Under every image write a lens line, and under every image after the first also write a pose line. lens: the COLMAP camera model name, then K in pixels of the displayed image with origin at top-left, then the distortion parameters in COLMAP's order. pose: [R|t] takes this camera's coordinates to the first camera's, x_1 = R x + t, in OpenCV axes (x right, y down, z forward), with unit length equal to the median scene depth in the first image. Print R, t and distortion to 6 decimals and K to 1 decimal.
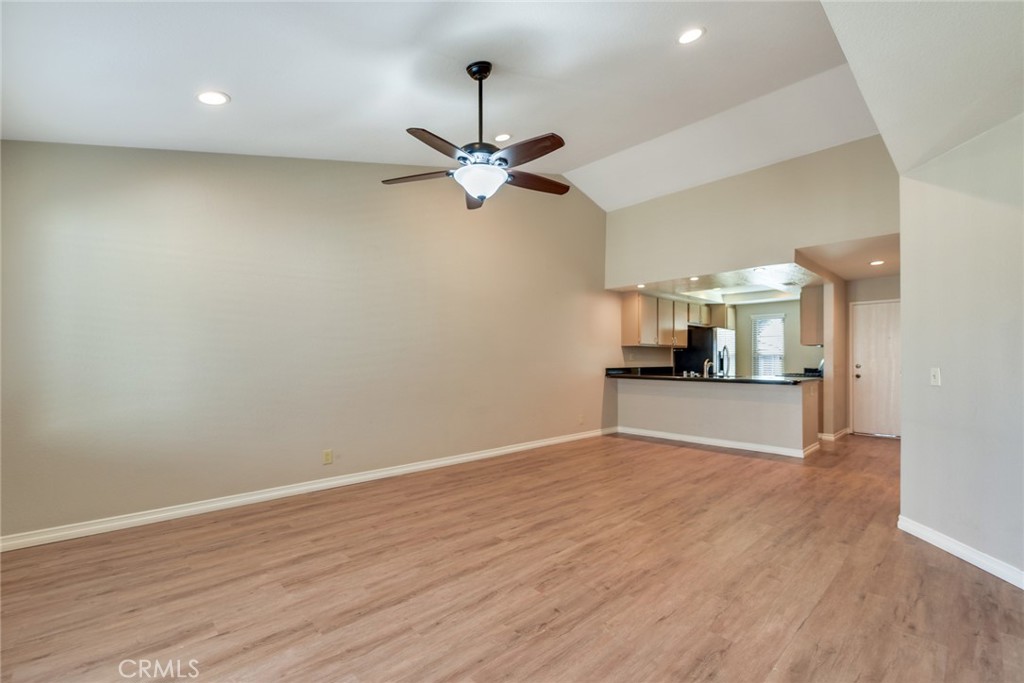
lens RADIAL K [[444.8, 0, 512.4], [0, 444.8, 357.6], [0, 0, 1]] dist [0.001132, -0.000131]
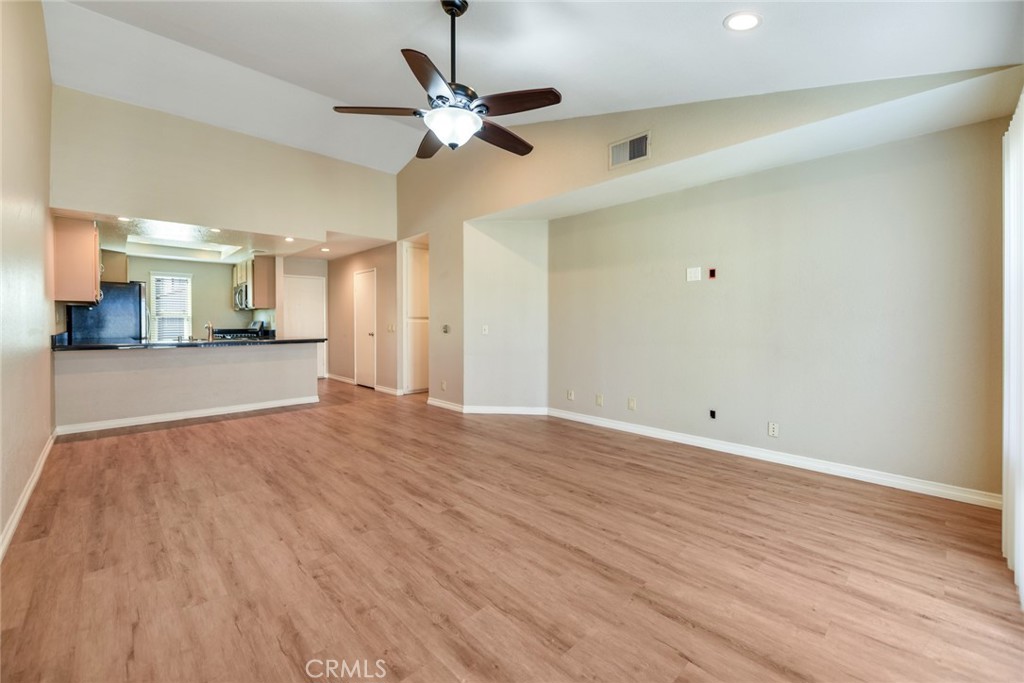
lens RADIAL K [[418.4, 0, 512.0], [0, 418.4, 341.5], [0, 0, 1]] dist [0.001223, 0.000010]
pose [[-0.011706, -0.052004, 0.998578, -0.936419], [-0.001245, 0.998647, 0.051993, -0.002969], [-0.999931, -0.000635, -0.011755, 0.896408]]
